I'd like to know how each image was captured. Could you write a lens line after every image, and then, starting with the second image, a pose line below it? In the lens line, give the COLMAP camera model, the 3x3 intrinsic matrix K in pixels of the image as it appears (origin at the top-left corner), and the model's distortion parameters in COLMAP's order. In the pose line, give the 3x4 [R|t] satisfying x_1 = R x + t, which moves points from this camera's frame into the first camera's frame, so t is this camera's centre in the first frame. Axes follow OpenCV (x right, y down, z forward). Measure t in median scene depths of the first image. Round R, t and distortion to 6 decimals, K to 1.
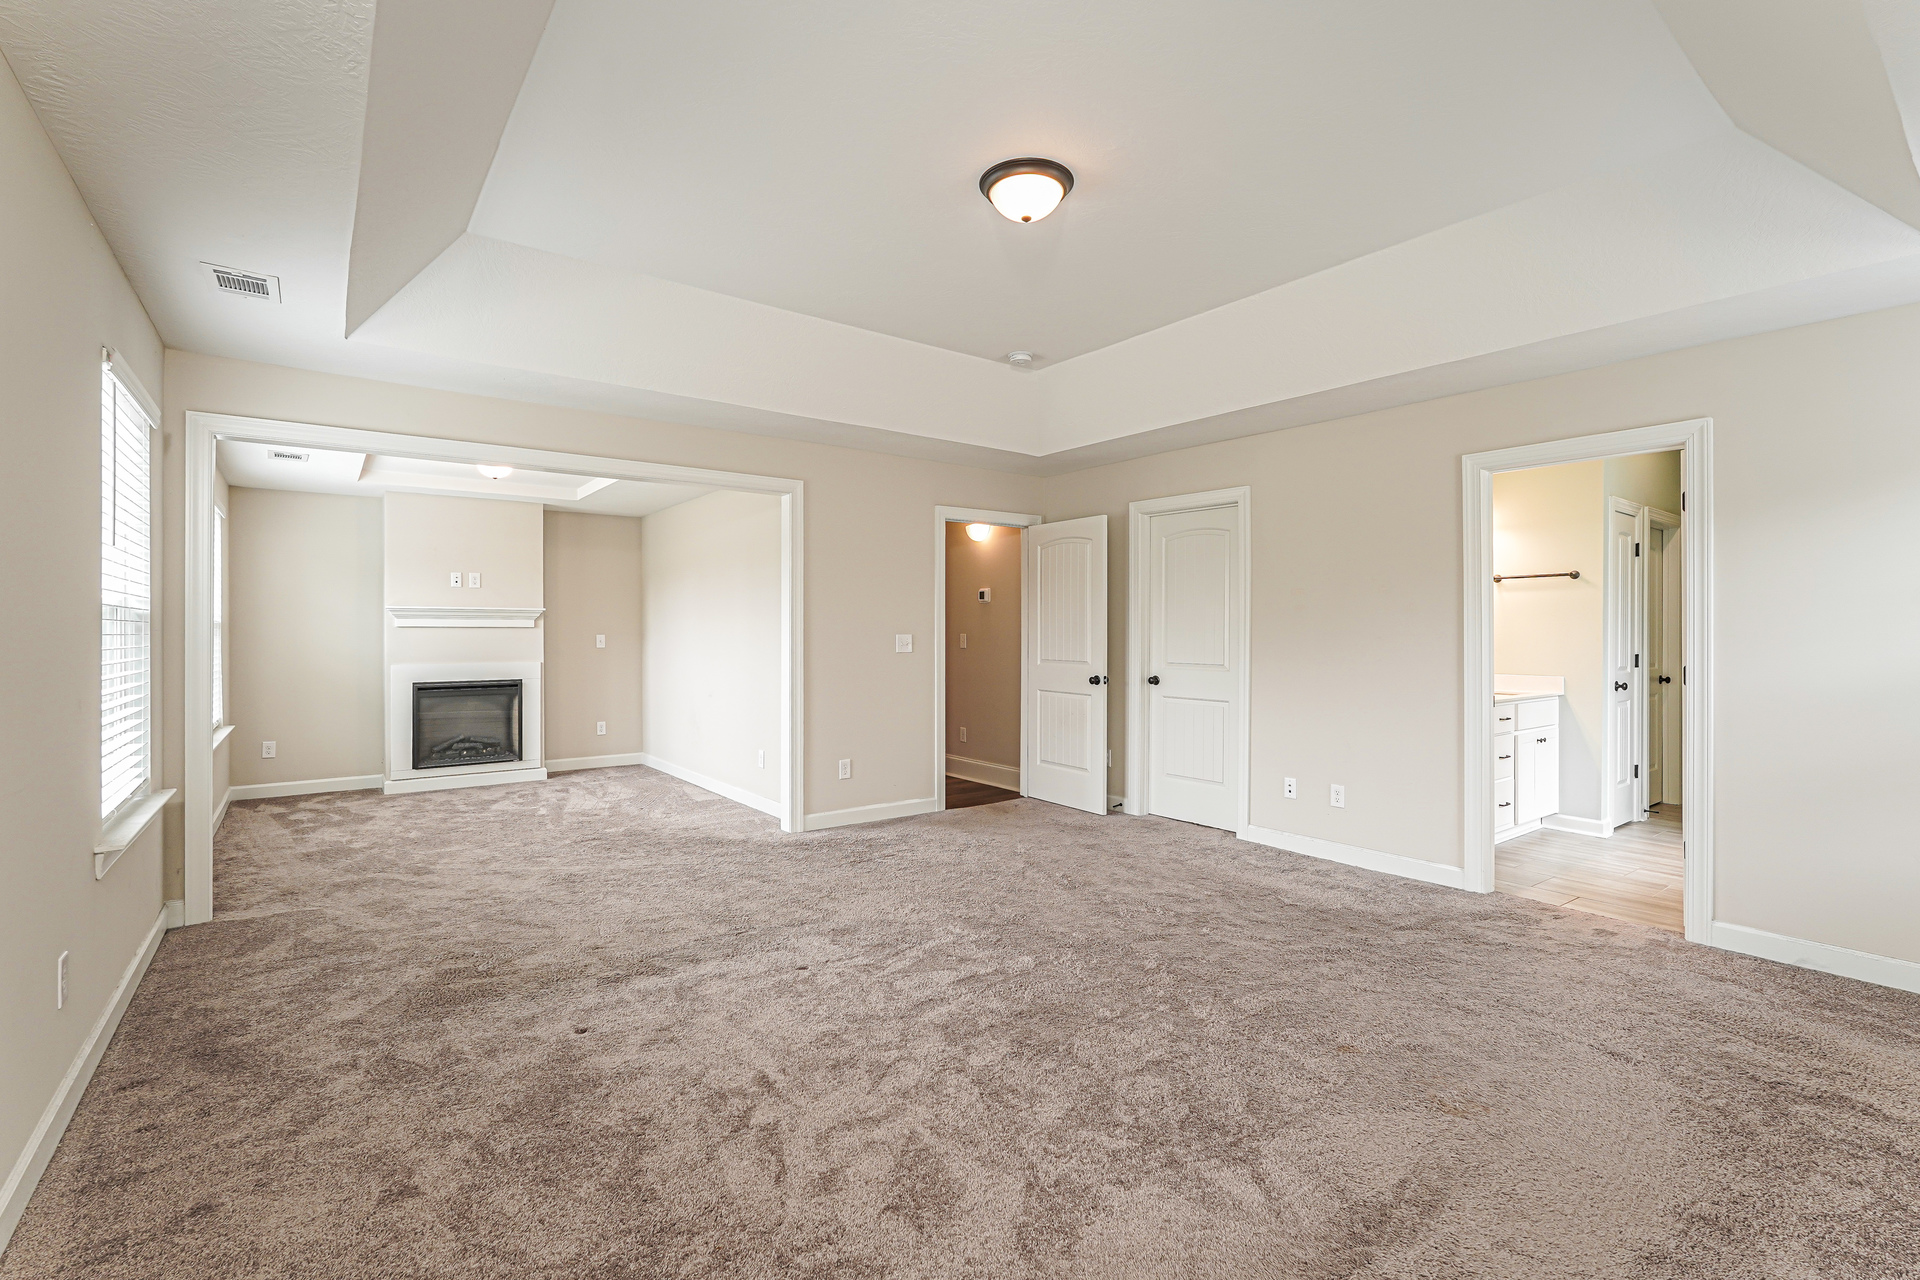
lens RADIAL K [[870.3, 0, 954.1], [0, 870.3, 637.3], [0, 0, 1]] dist [-0.016856, 0.001323]
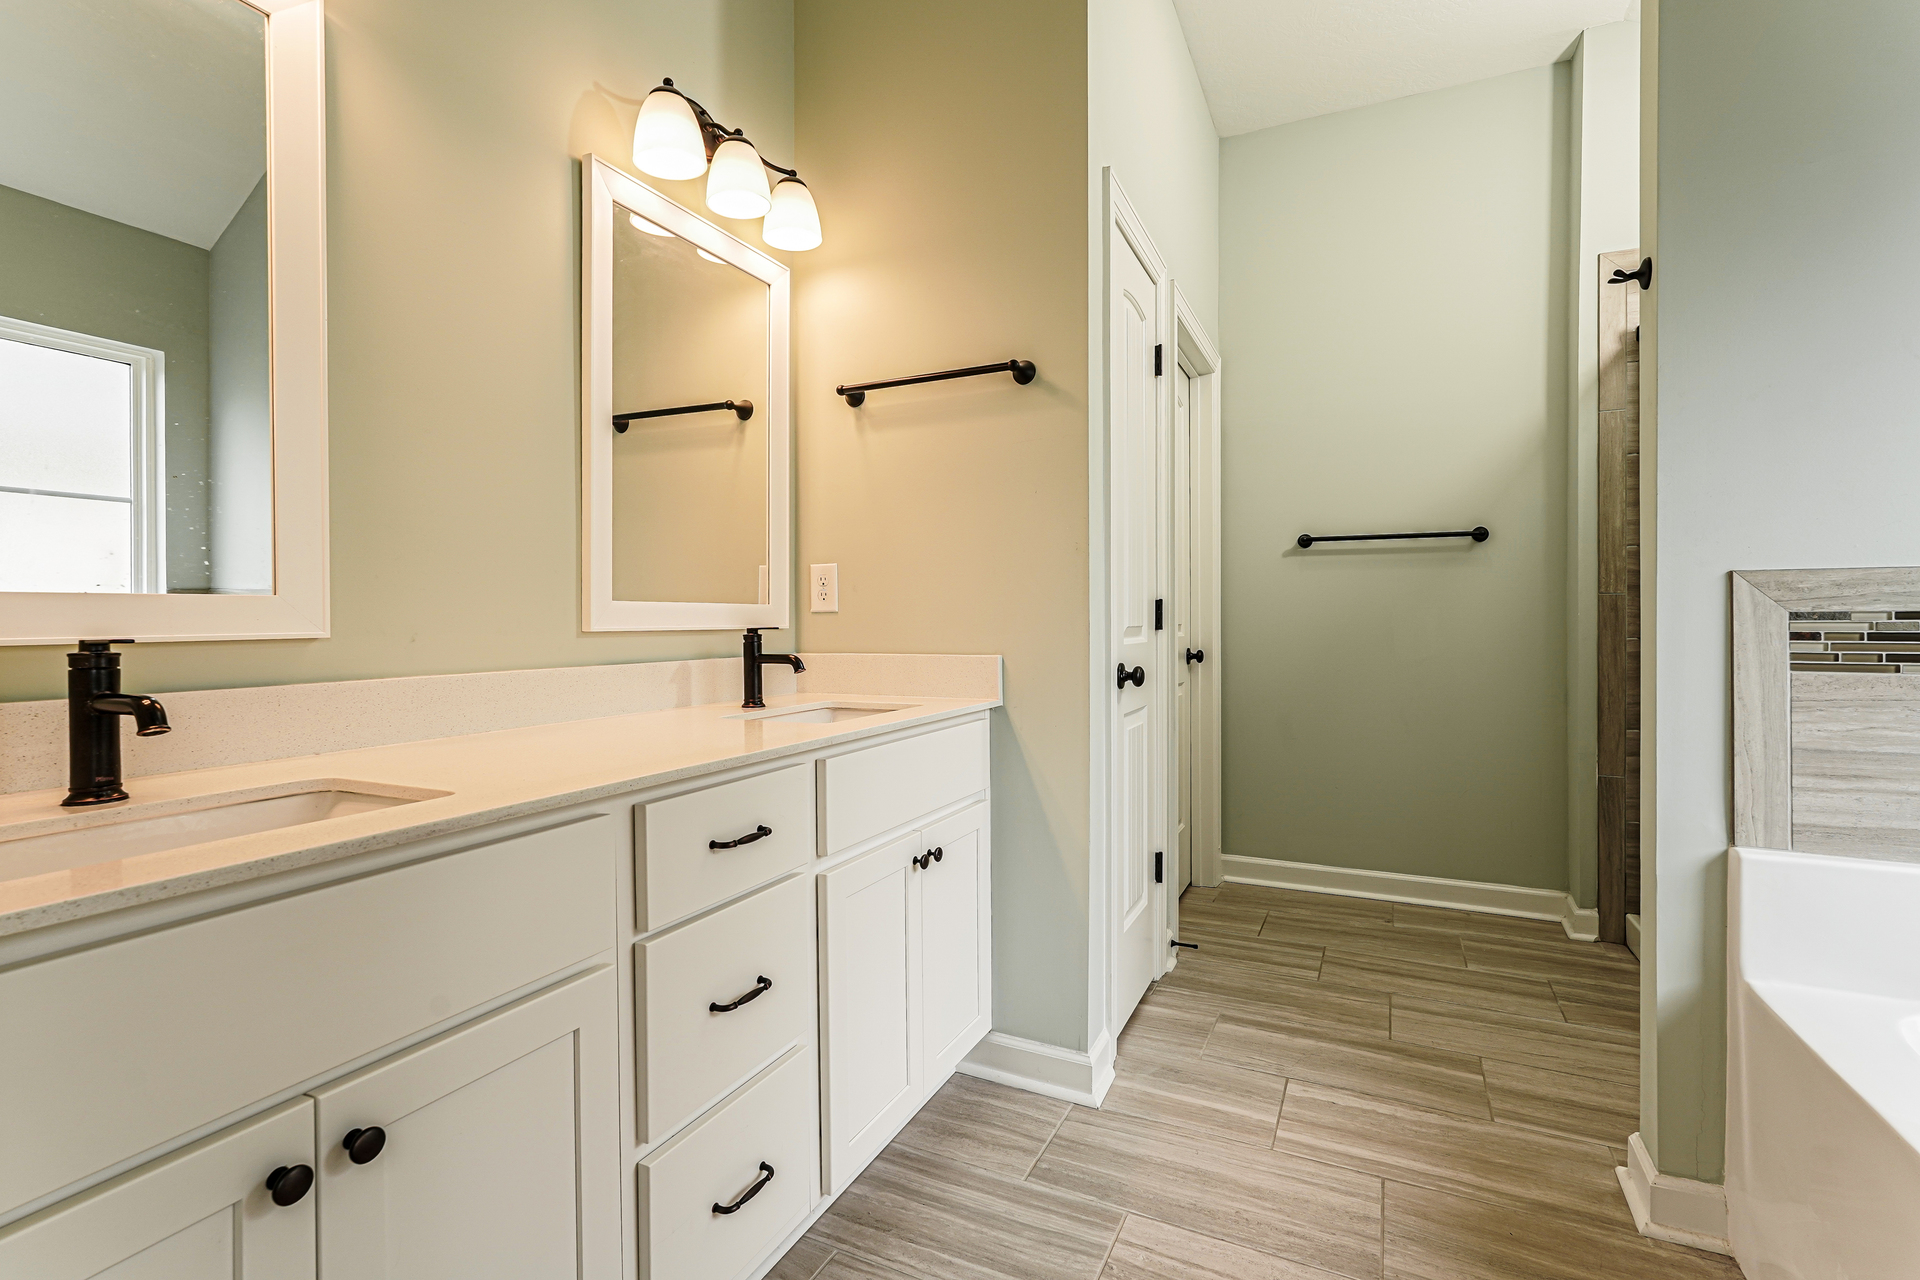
lens RADIAL K [[870.3, 0, 975.5], [0, 870.3, 633.3], [0, 0, 1]] dist [-0.016856, 0.001323]
pose [[0.884668, -0.013253, 0.466032, 0.391148], [0.008880, 0.999894, 0.011579, 0.023694], [-0.466136, -0.006105, 0.884692, 0.506744]]
